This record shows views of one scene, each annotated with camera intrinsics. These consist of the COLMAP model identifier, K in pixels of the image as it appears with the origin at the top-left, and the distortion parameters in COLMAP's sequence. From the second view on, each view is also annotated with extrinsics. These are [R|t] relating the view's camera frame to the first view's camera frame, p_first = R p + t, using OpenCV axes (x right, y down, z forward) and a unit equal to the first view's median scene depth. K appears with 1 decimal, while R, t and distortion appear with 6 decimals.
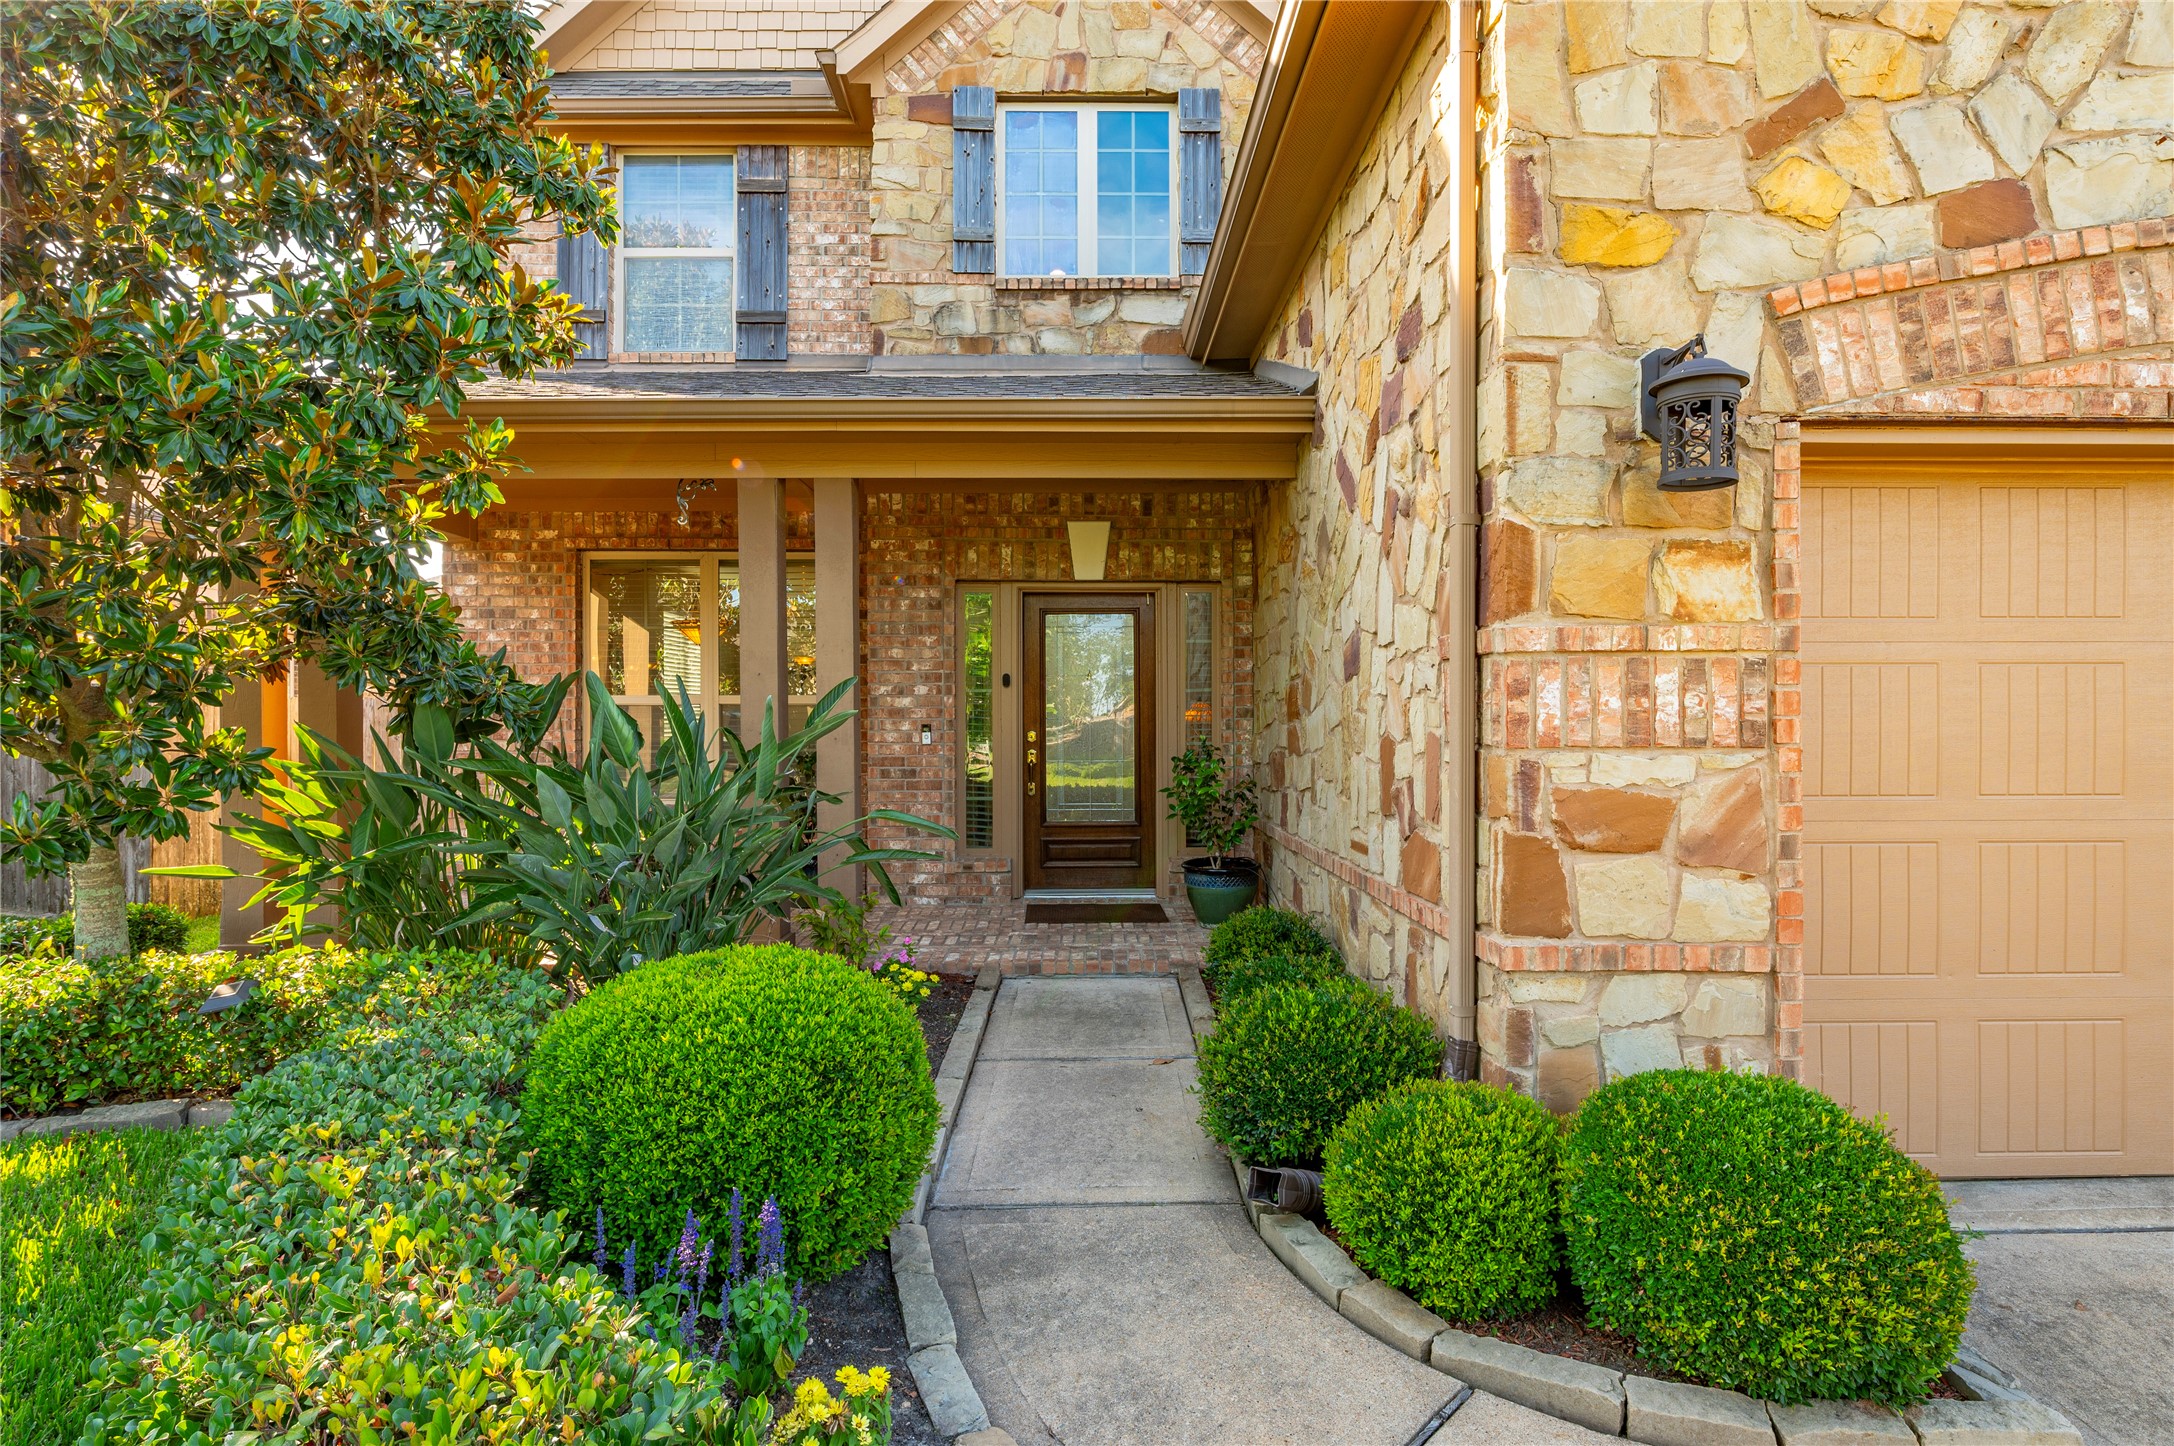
lens RADIAL K [[1126.1, 0, 1091.3], [0, 1126.1, 717.9], [0, 0, 1]] dist [-0.007280, -0.000458]
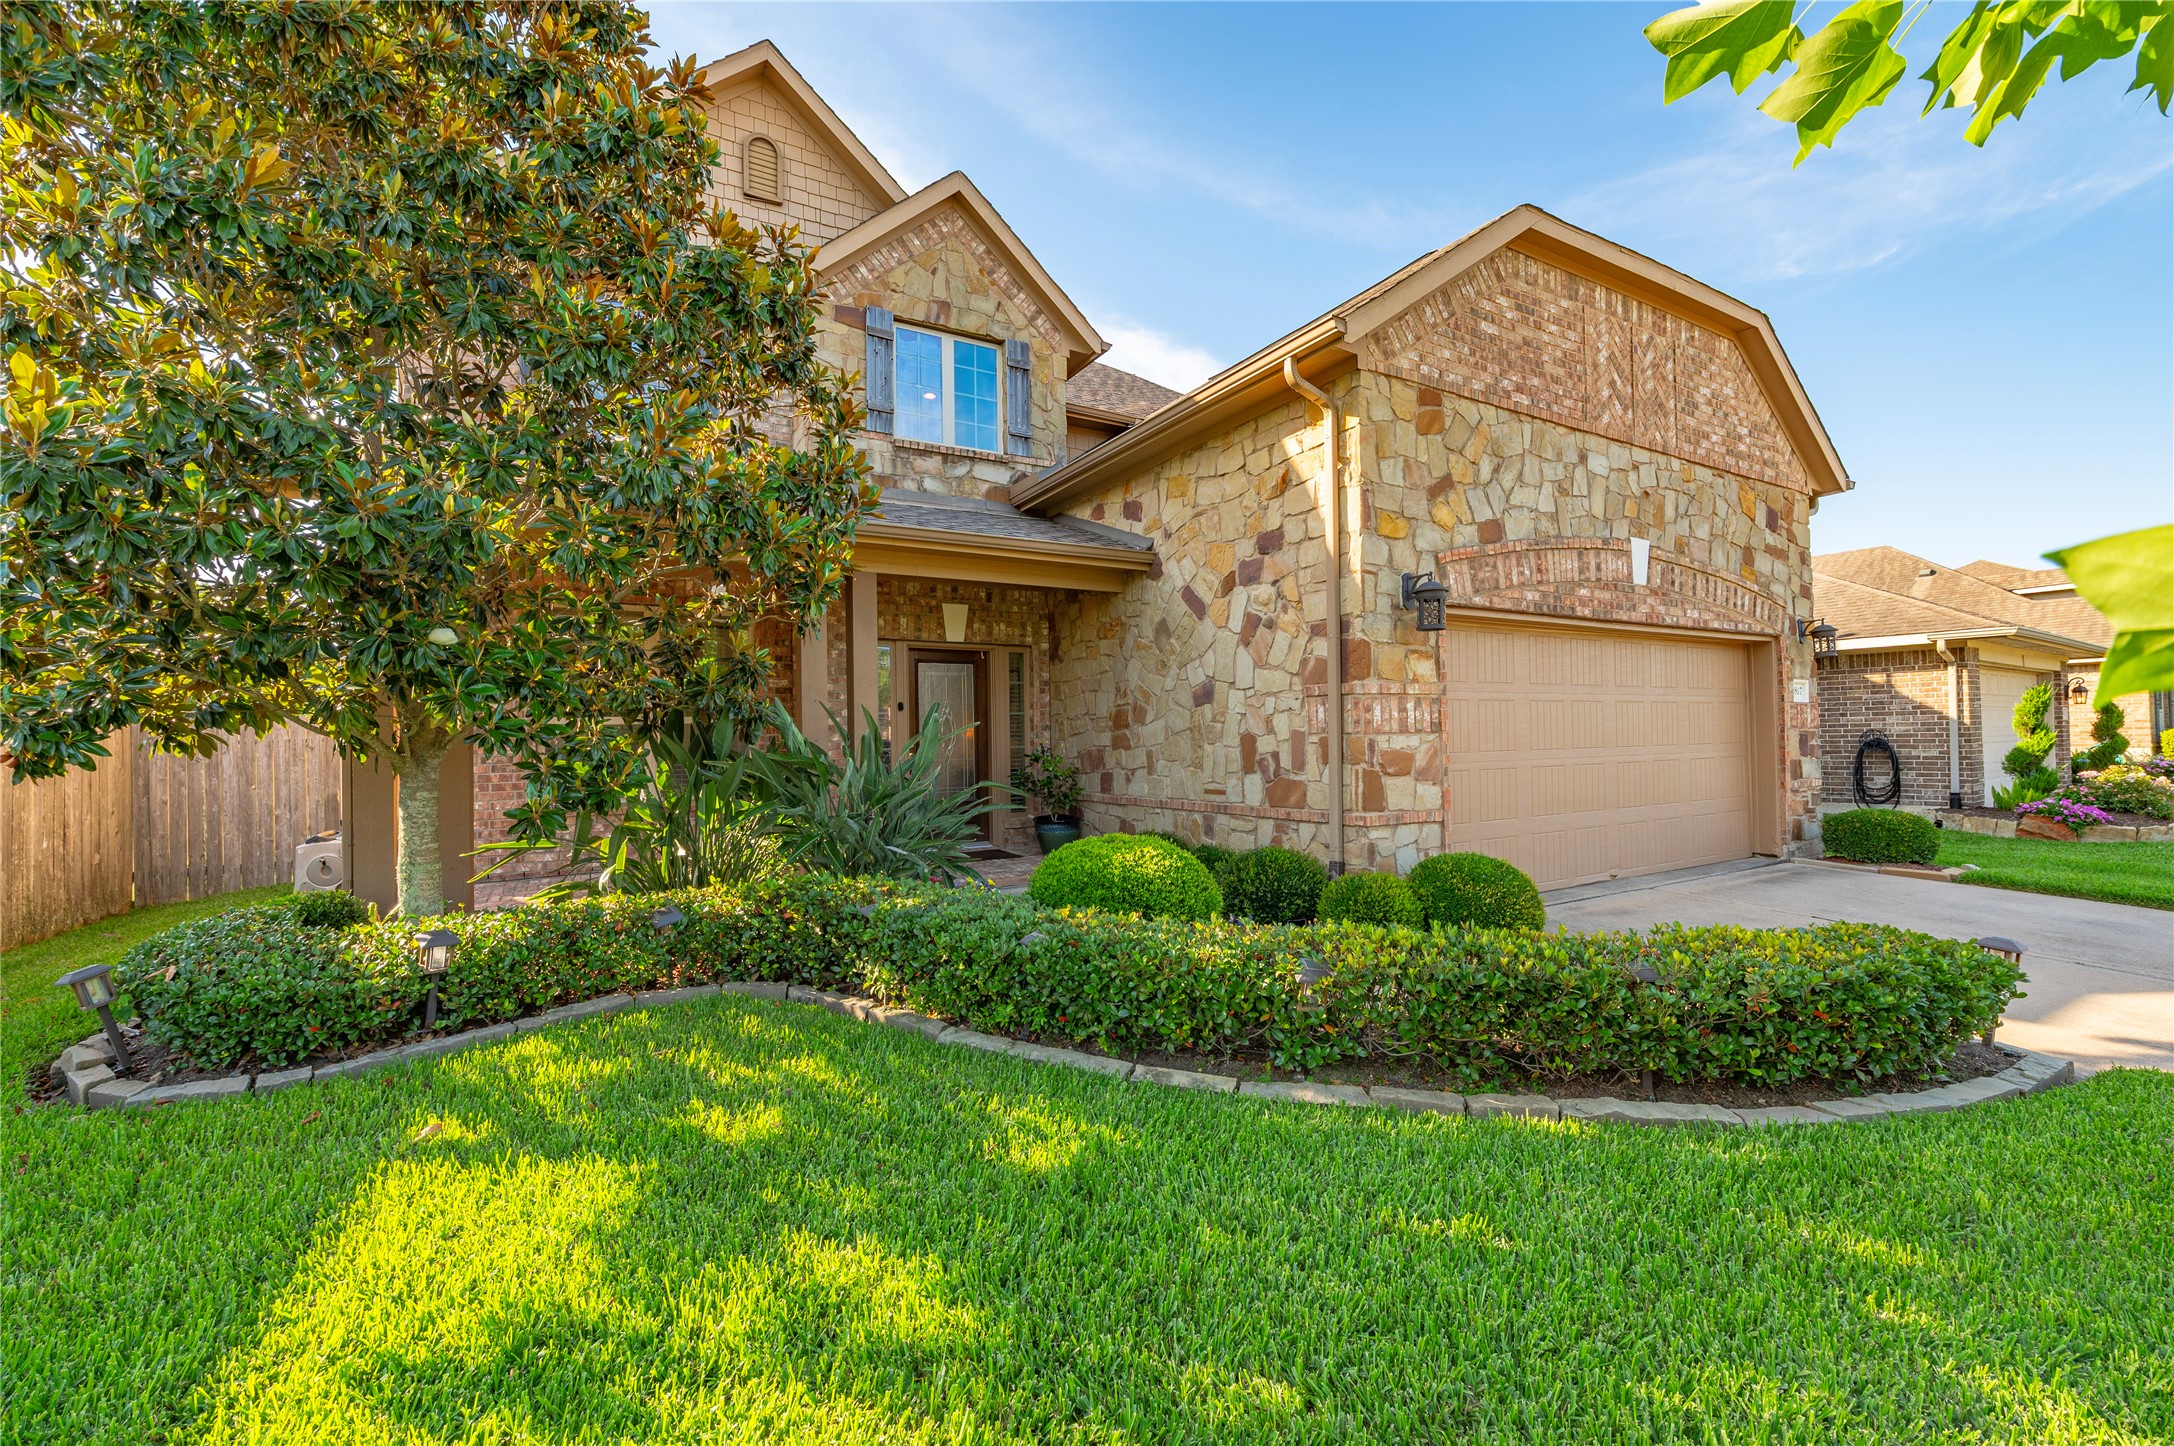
lens RADIAL K [[894.0, 0, 1088.0], [0, 894.0, 718.0], [0, 0, 1]] dist [-0.009742, 0.004302]
pose [[0.870343, -0.000433, 0.492446, -0.447153], [0.013280, 0.999657, -0.022593, 0.011904], [-0.492267, 0.026203, 0.870050, -0.151113]]
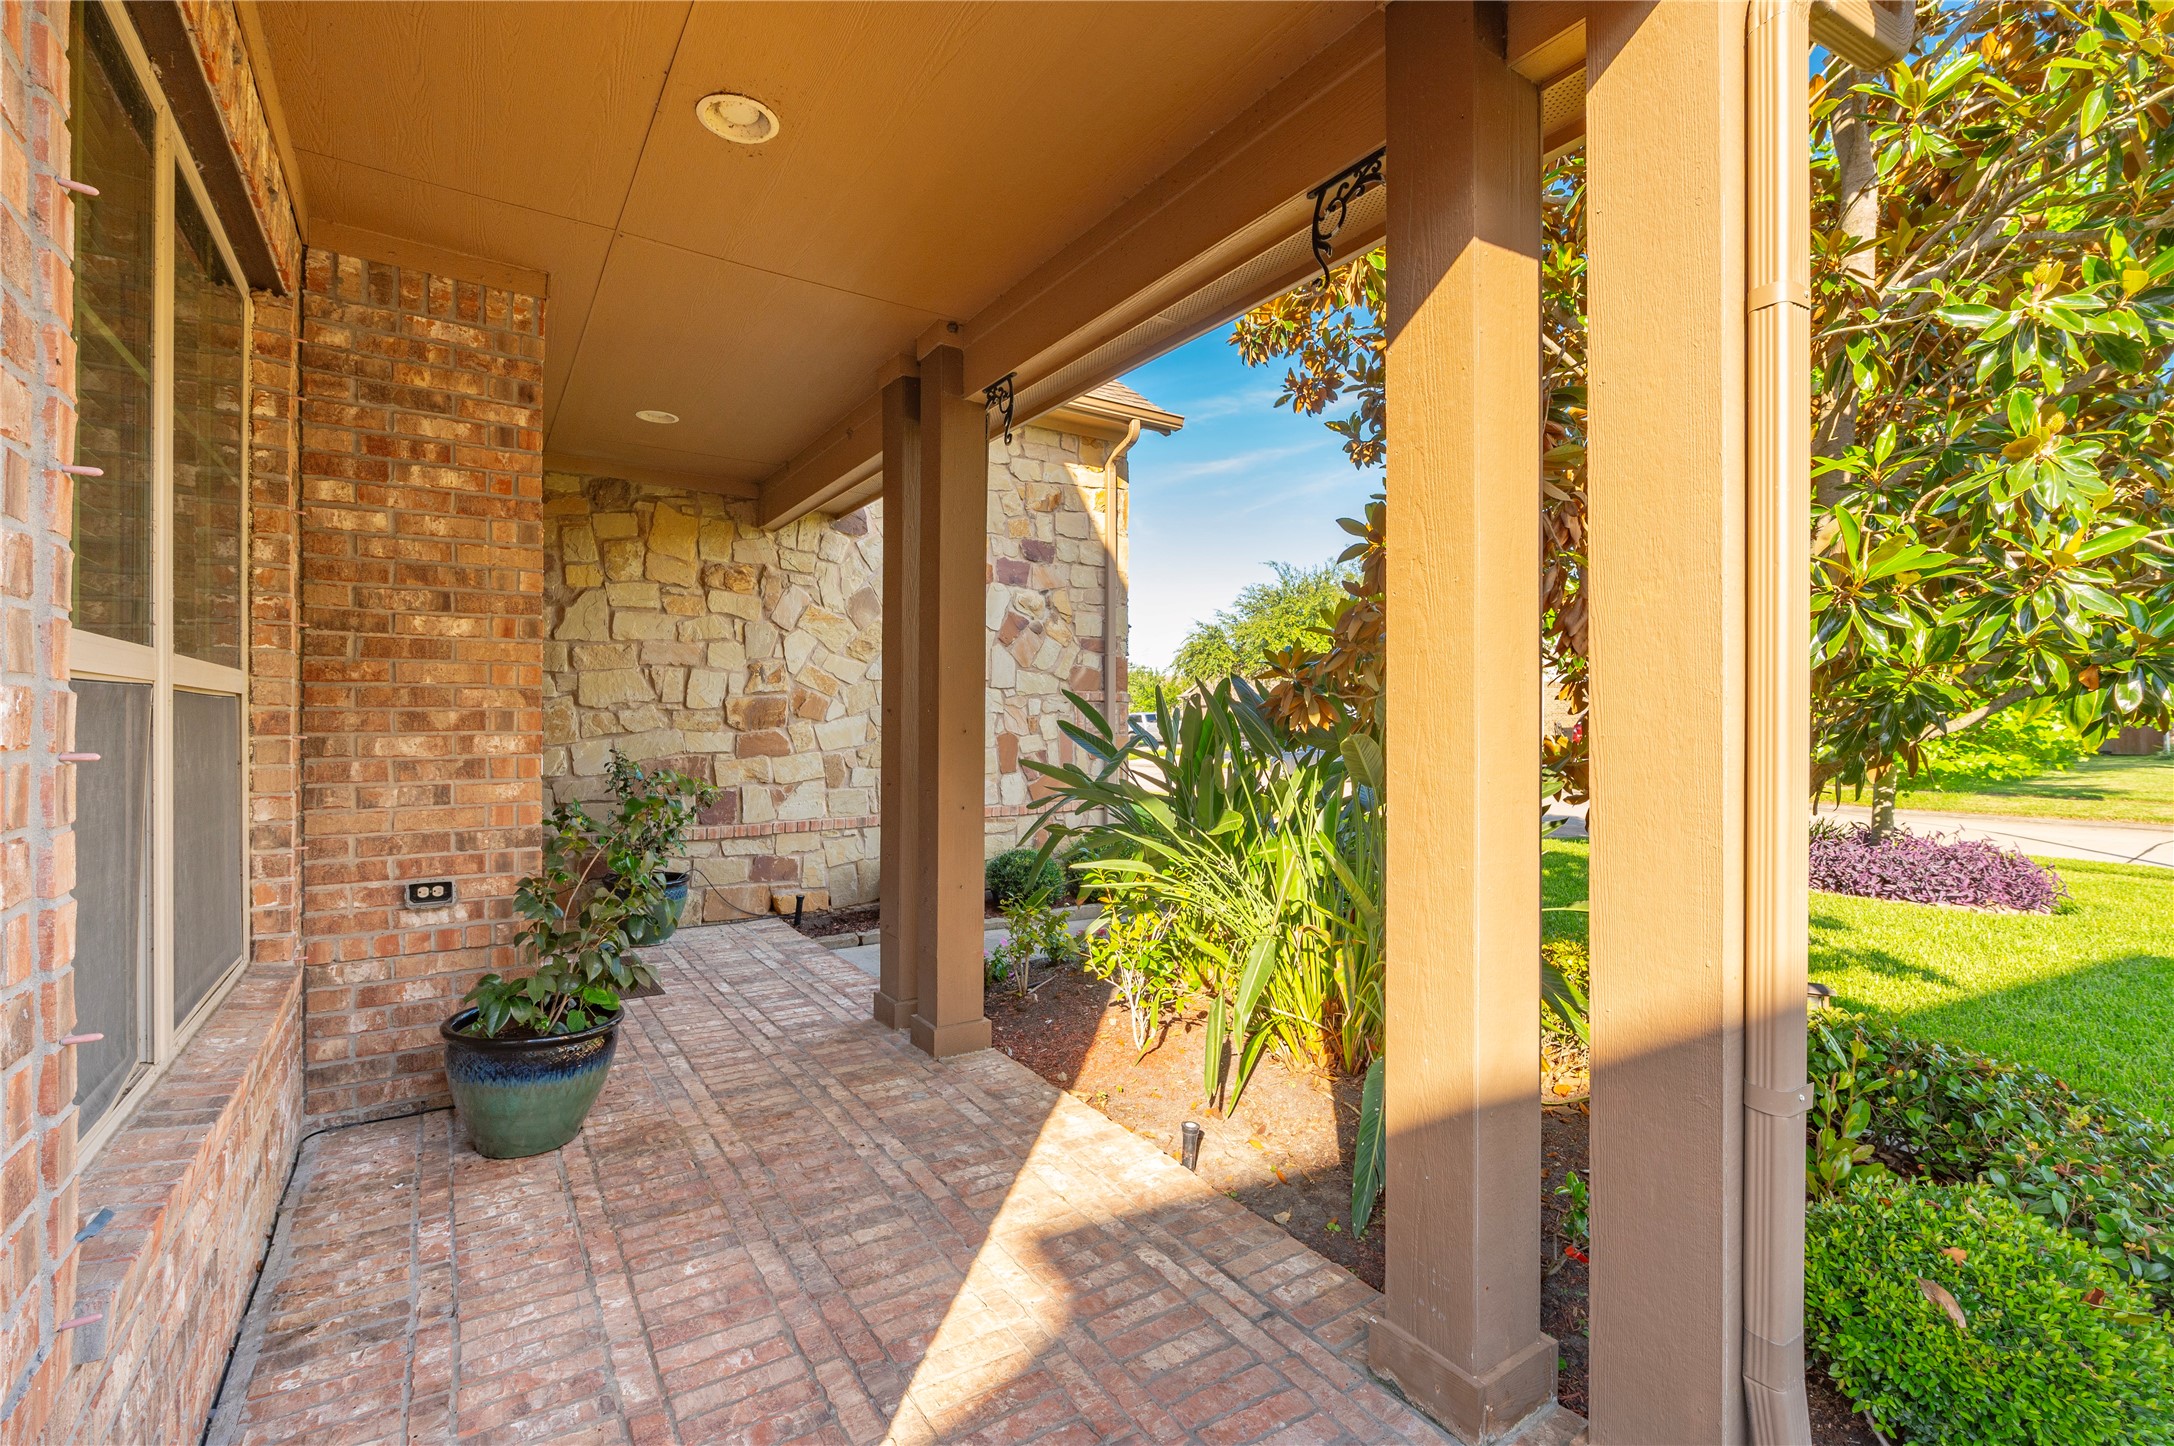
lens RADIAL K [[938.6, 0, 1097.4], [0, 938.6, 718.9], [0, 0, 1]] dist [-0.003342, -0.000217]
pose [[-0.559530, 0.002461, 0.828806, -0.704840], [0.003044, 0.999995, -0.000914, -0.004253], [-0.828805, 0.002011, -0.559535, 1.034083]]
